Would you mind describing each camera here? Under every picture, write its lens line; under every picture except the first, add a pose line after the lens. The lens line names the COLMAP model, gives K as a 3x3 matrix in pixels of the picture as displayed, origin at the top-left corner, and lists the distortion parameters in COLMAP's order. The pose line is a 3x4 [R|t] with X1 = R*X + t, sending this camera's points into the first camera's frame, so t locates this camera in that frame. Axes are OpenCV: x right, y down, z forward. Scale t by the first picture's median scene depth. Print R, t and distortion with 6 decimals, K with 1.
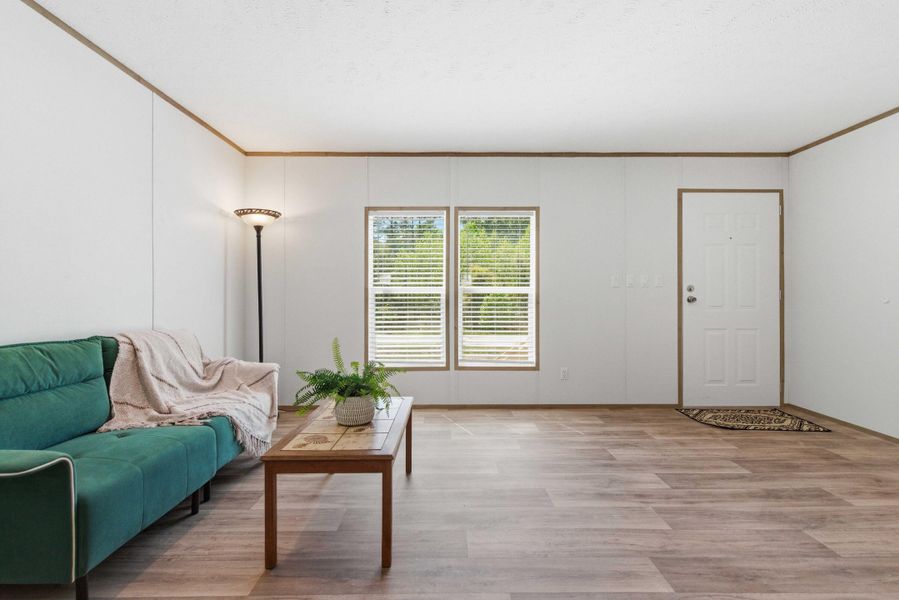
lens RADIAL K [[409.2, 0, 445.4], [0, 409.2, 295.1], [0, 0, 1]] dist [0.004777, -0.001828]
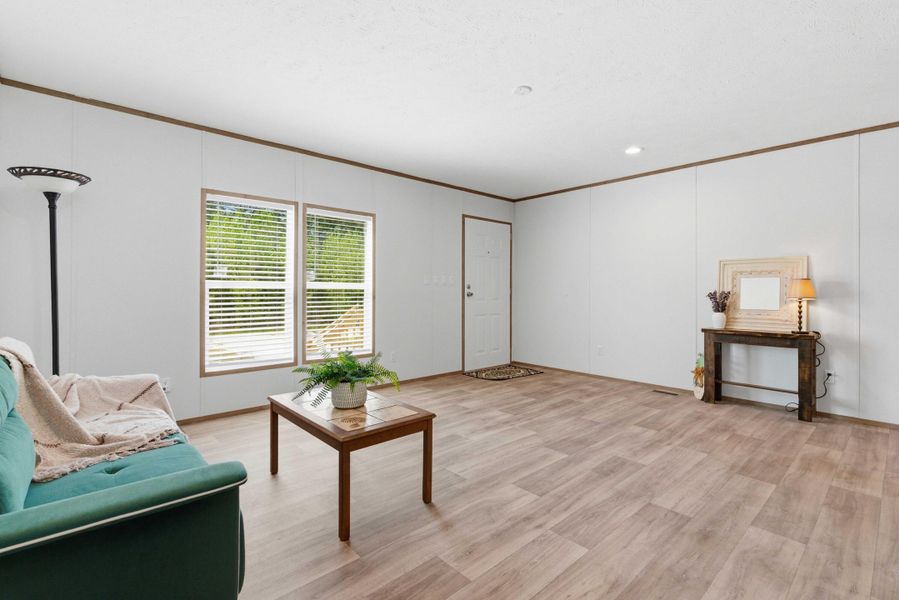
lens RADIAL K [[409.2, 0, 450.3], [0, 409.2, 291.5], [0, 0, 1]] dist [0.004777, -0.001828]
pose [[0.747742, 0.003796, 0.663979, -0.378356], [-0.005068, 0.999987, -0.000011, 0.001042], [-0.663970, -0.003357, 0.747752, -0.000684]]
